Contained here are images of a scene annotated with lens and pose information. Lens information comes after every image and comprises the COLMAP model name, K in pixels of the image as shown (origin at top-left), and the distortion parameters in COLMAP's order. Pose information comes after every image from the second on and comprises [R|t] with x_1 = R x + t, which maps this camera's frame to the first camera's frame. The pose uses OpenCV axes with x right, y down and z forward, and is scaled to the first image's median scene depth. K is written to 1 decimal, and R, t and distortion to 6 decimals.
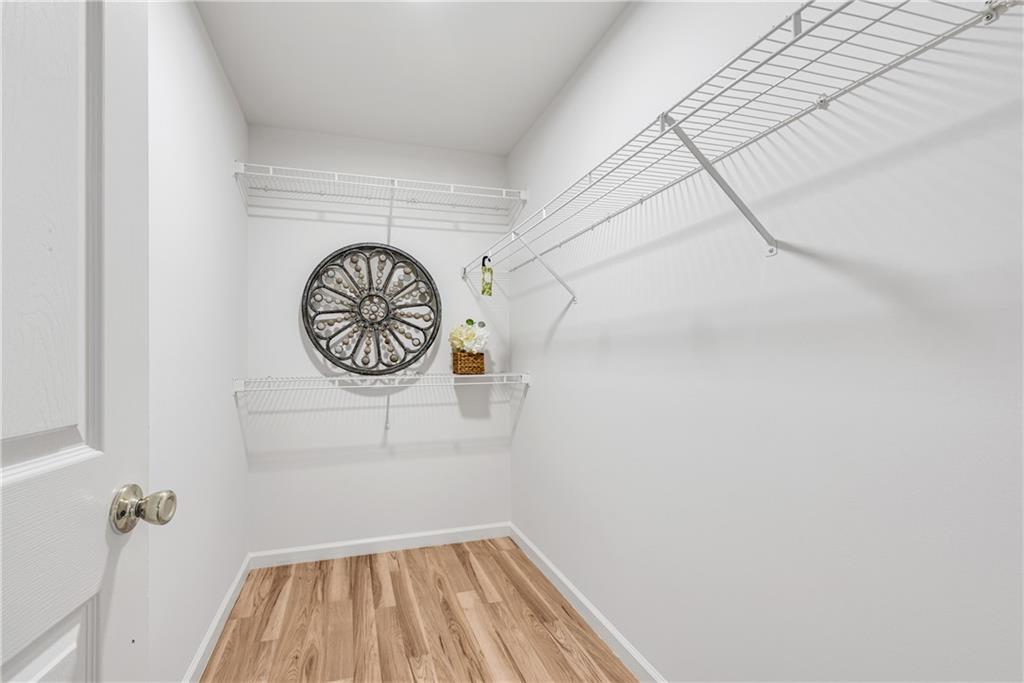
lens RADIAL K [[508.7, 0, 511.8], [0, 508.7, 337.8], [0, 0, 1]] dist [0.047485, -0.000039]
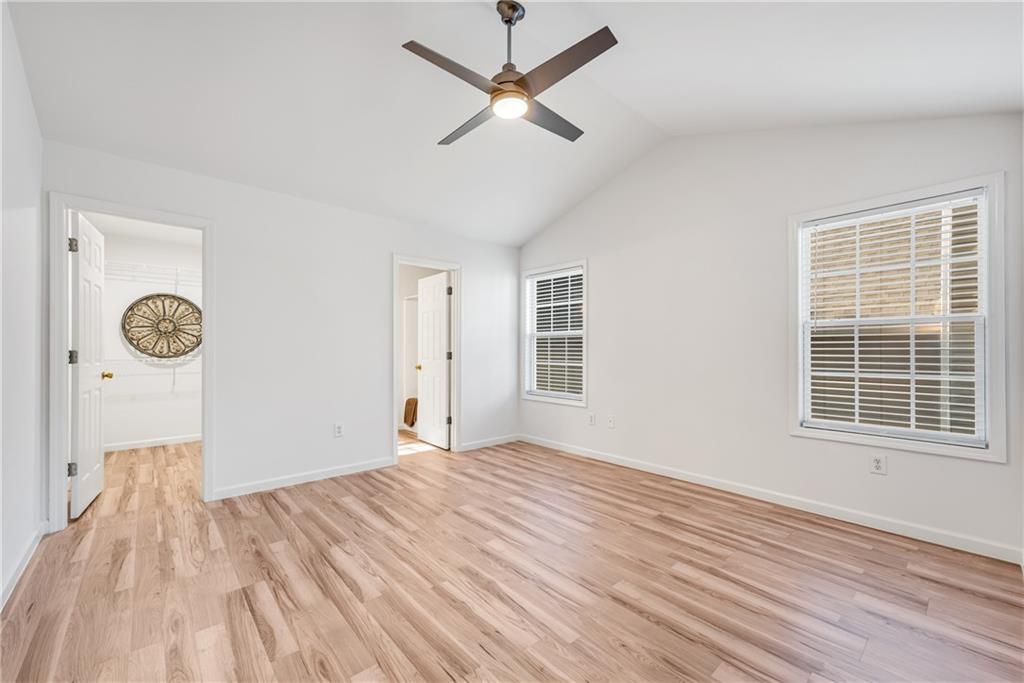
lens RADIAL K [[412.0, 0, 512.0], [0, 412.0, 341.5], [0, 0, 1]] dist [0.007684, -0.000034]
pose [[0.920270, 0.011751, 0.391107, 0.357103], [-0.021441, 0.999562, 0.020417, -0.056789], [-0.390696, -0.027174, 0.920119, -1.073814]]
